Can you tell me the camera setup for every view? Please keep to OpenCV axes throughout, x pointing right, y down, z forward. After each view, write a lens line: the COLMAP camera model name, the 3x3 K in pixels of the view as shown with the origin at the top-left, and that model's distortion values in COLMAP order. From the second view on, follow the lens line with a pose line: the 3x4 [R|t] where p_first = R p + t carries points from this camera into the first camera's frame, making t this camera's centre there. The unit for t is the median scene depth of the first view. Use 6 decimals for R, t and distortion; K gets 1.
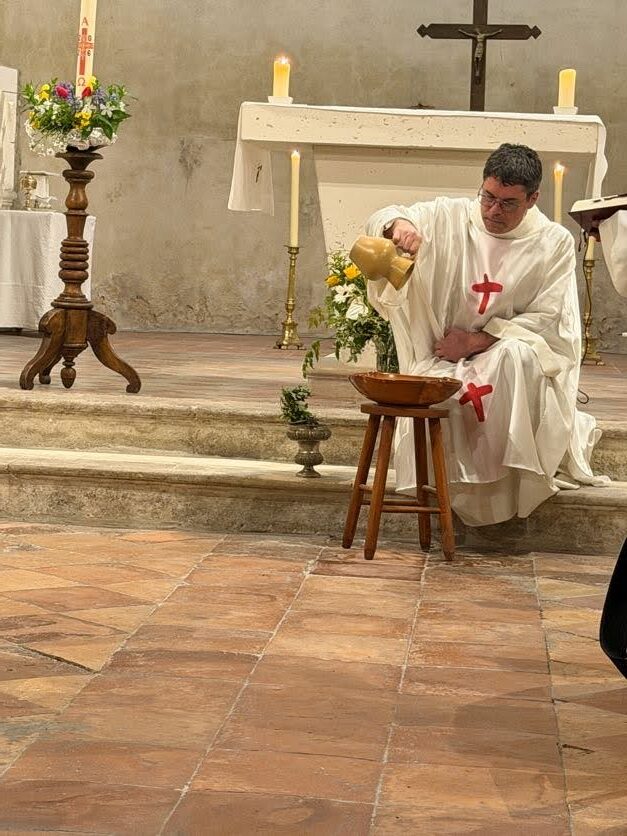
lens RADIAL K [[2195.2, 0, 313.3], [0, 2195.2, 418.3], [0, 0, 1]] dist [0.062482, 0.000000]
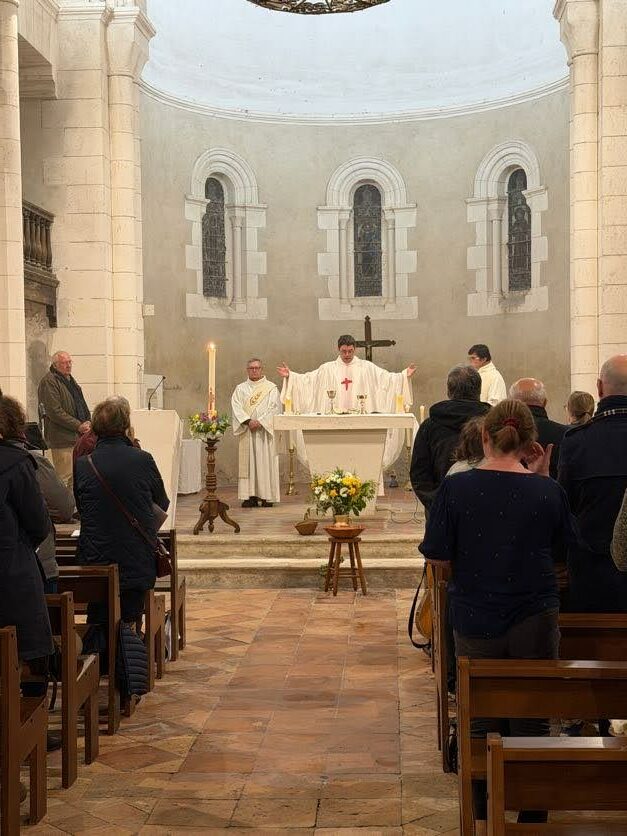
lens RADIAL K [[1272.5, 0, 311.9], [0, 1272.5, 417.2], [0, 0, 1]] dist [0.112283, 0.000000]
pose [[0.998029, -0.060251, 0.017557, -0.014918], [0.061173, 0.996450, -0.057840, -0.057340], [-0.014010, 0.058800, 0.998171, -0.502251]]
